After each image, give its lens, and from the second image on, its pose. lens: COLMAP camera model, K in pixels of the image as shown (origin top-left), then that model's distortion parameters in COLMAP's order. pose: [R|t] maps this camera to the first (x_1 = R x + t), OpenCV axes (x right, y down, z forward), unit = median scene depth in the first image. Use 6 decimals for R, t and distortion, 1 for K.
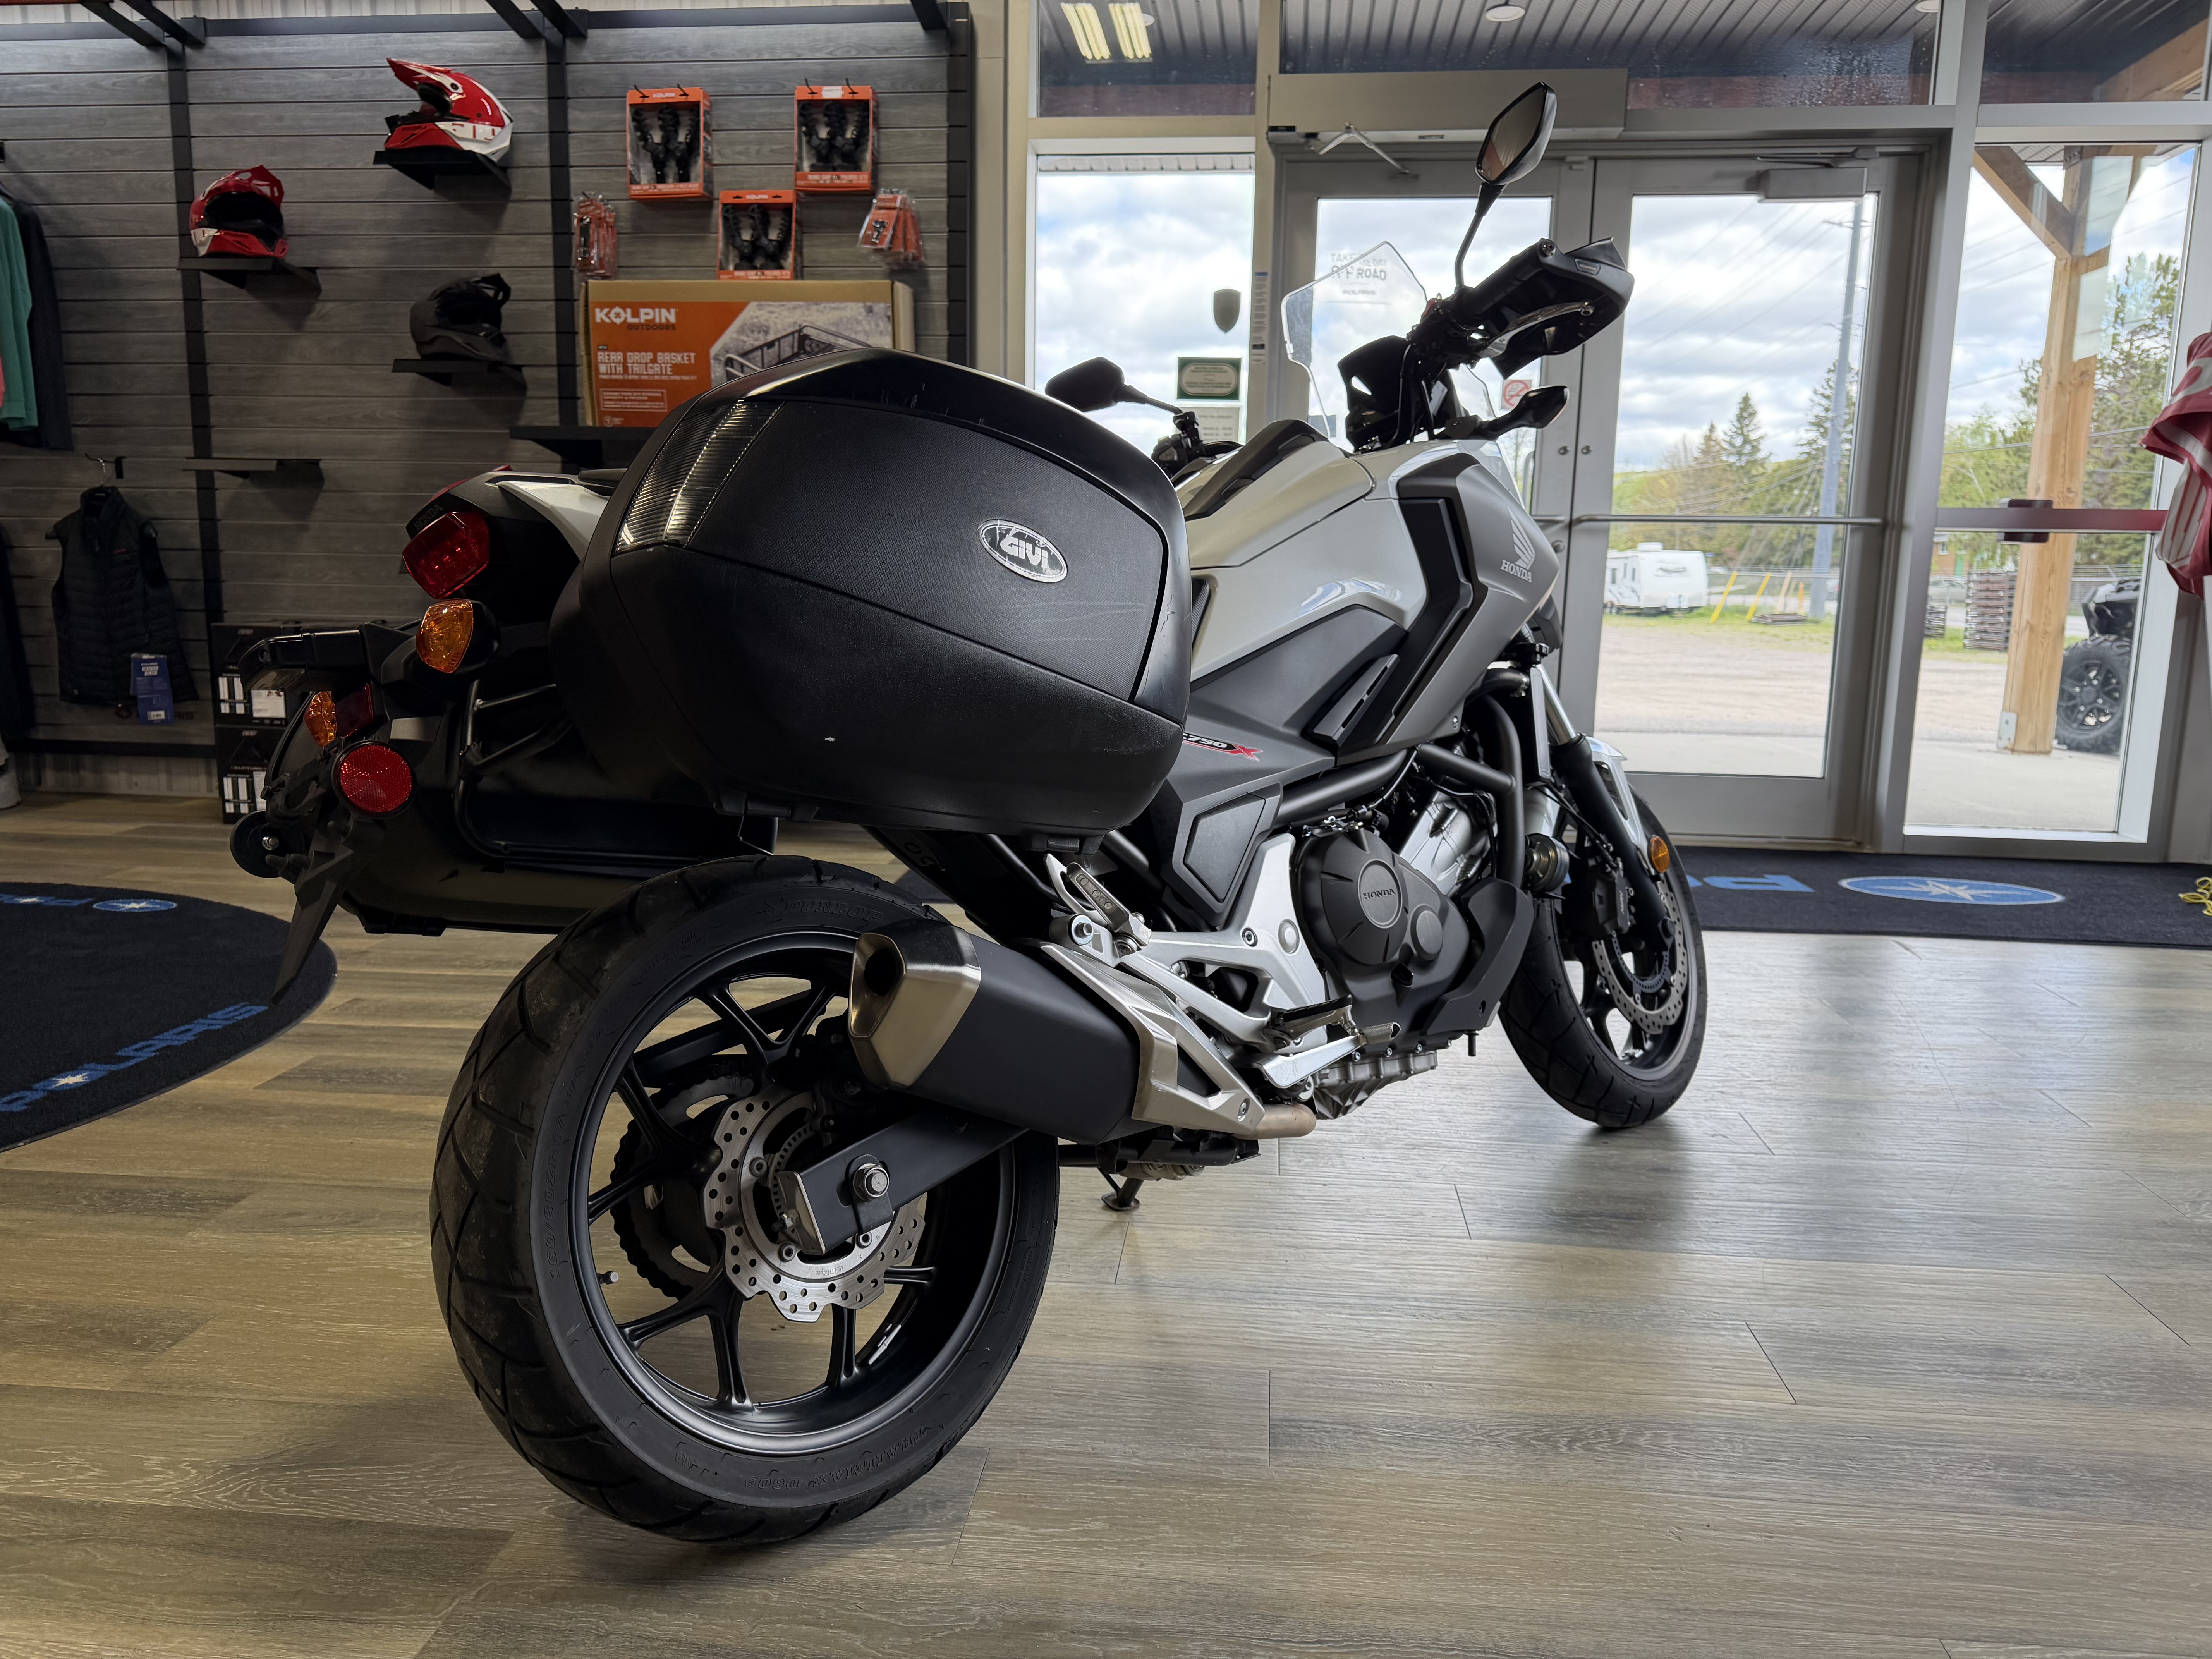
lens RADIAL K [[1563.4, 0, 1093.8], [0, 1563.4, 834.4], [0, 0, 1]] dist [0.048641, -0.057092]
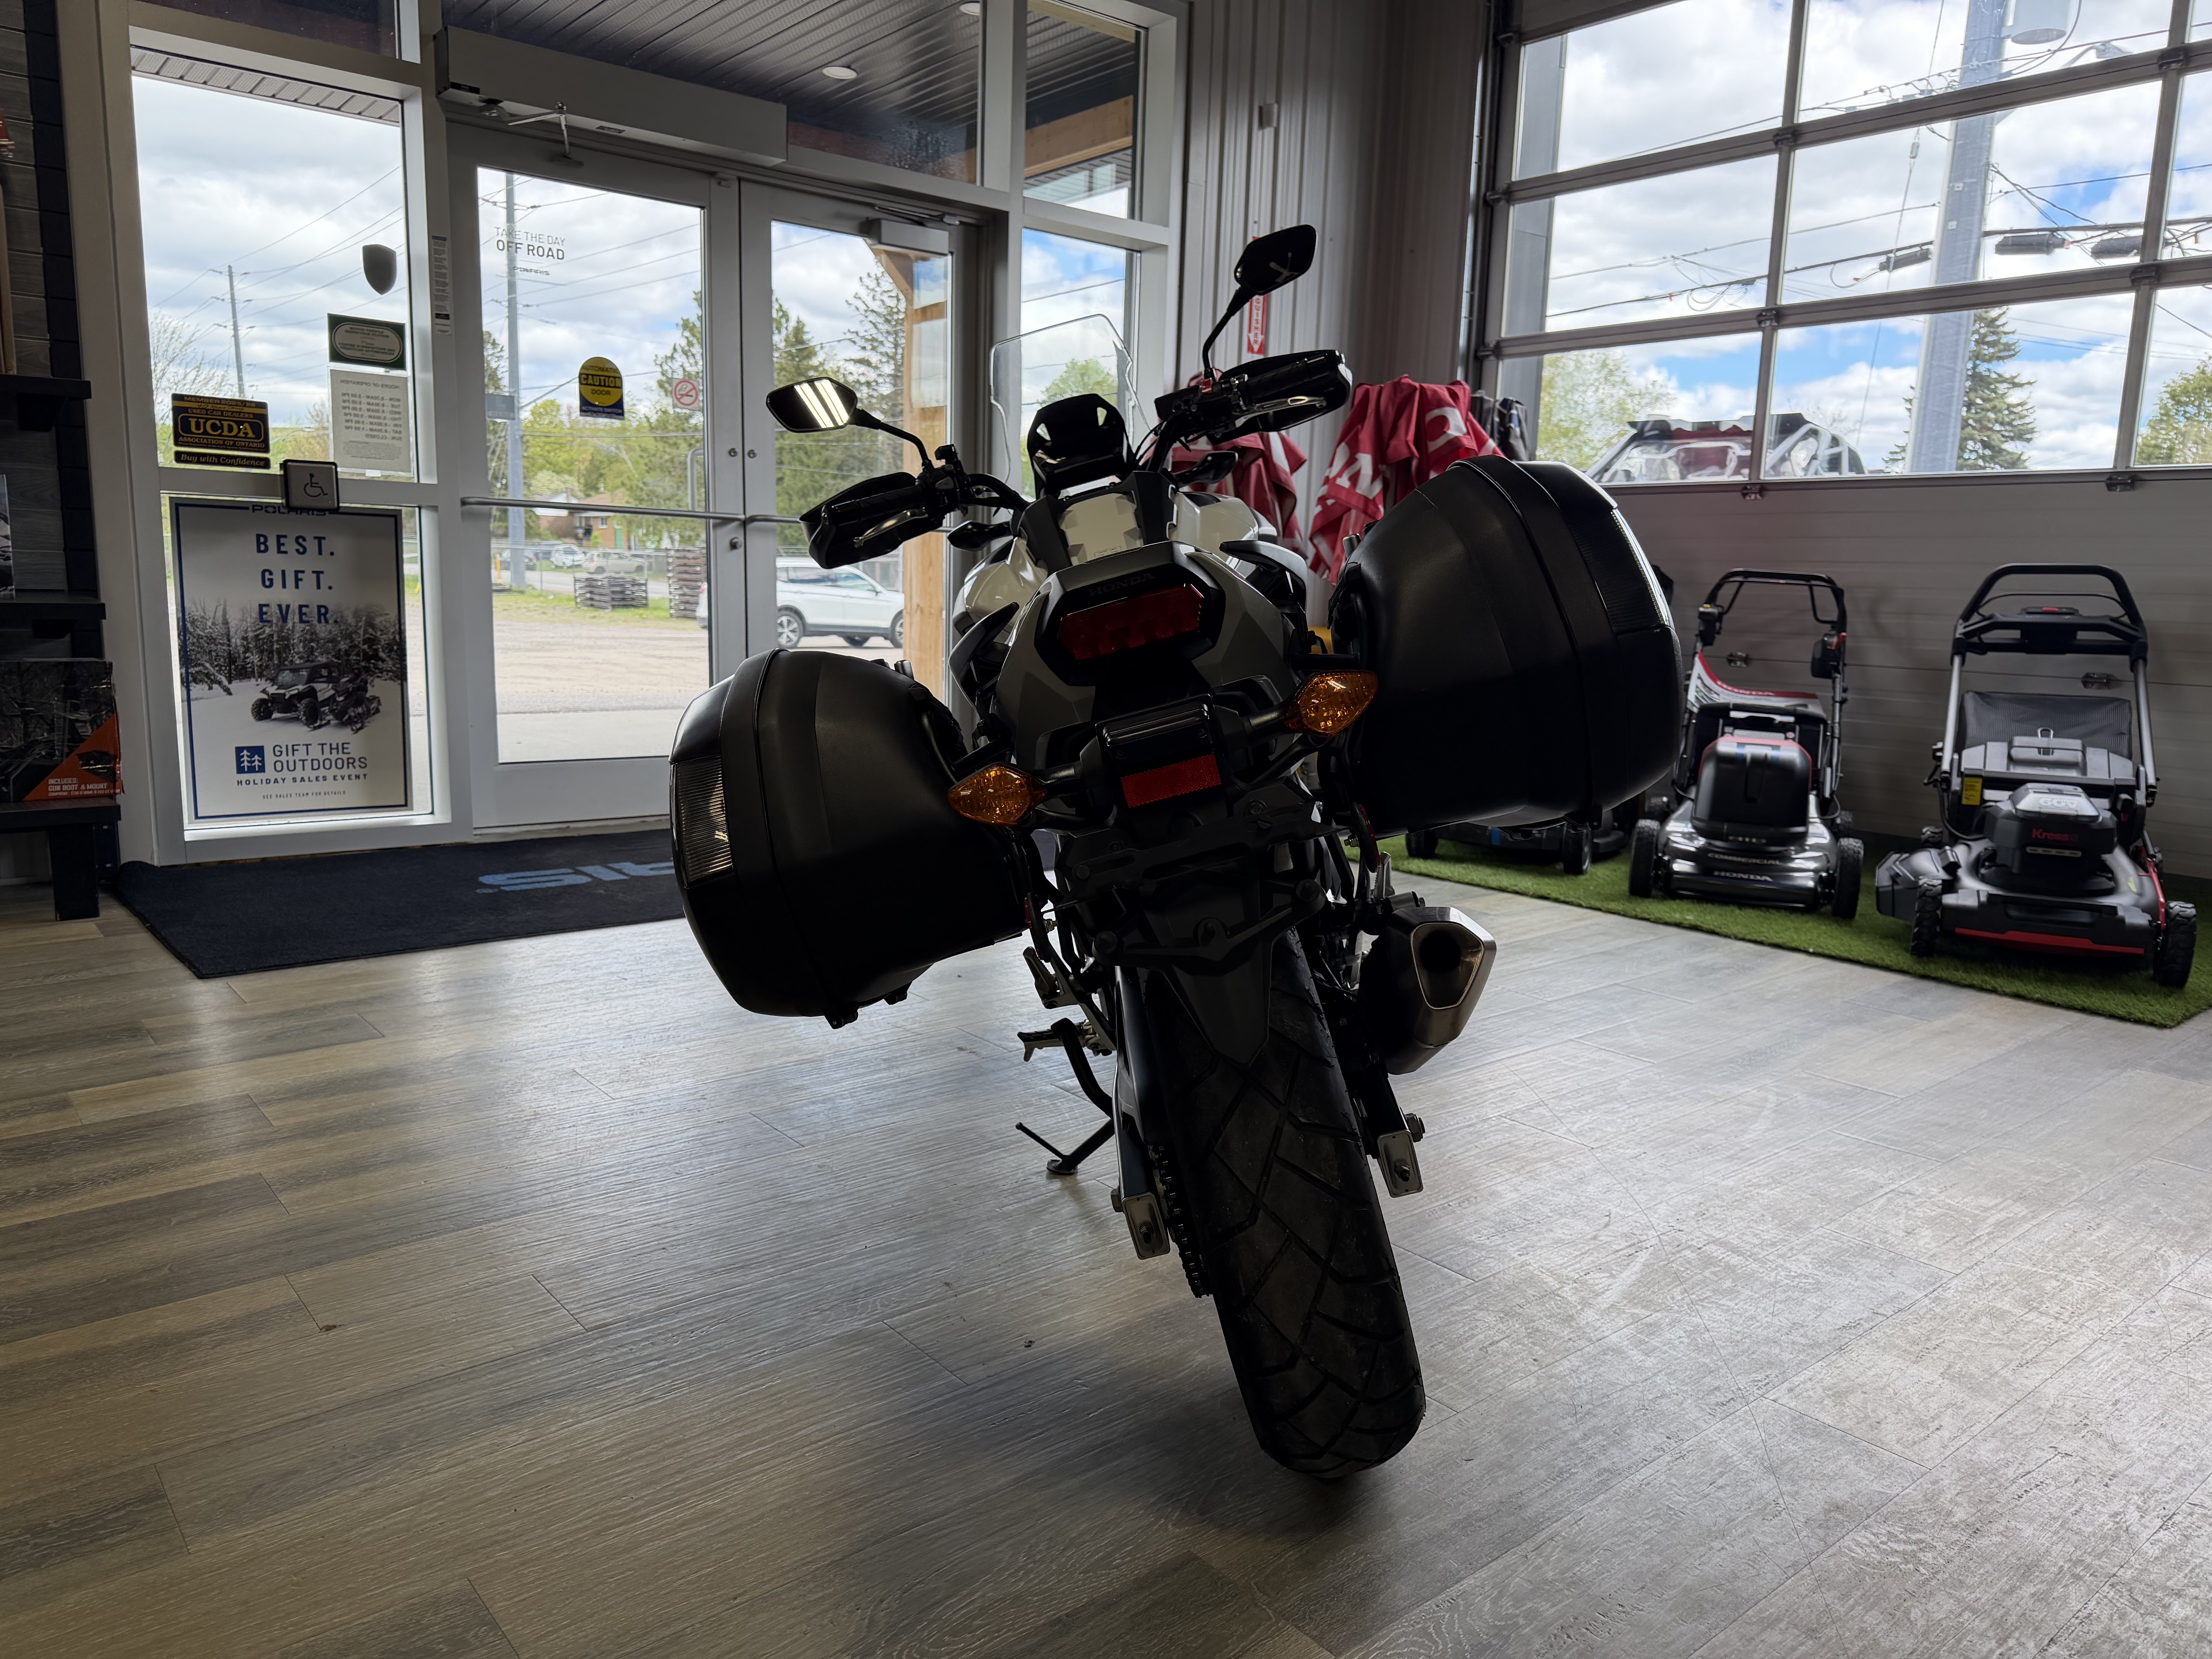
lens RADIAL K [[1563.4, 0, 1097.1], [0, 1563.4, 834.8], [0, 0, 1]] dist [0.048641, -0.057092]
pose [[0.698375, -0.113449, 0.706683, -0.318441], [0.099162, 0.993172, 0.061445, -0.028605], [-0.708829, 0.027165, 0.704857, 0.087594]]
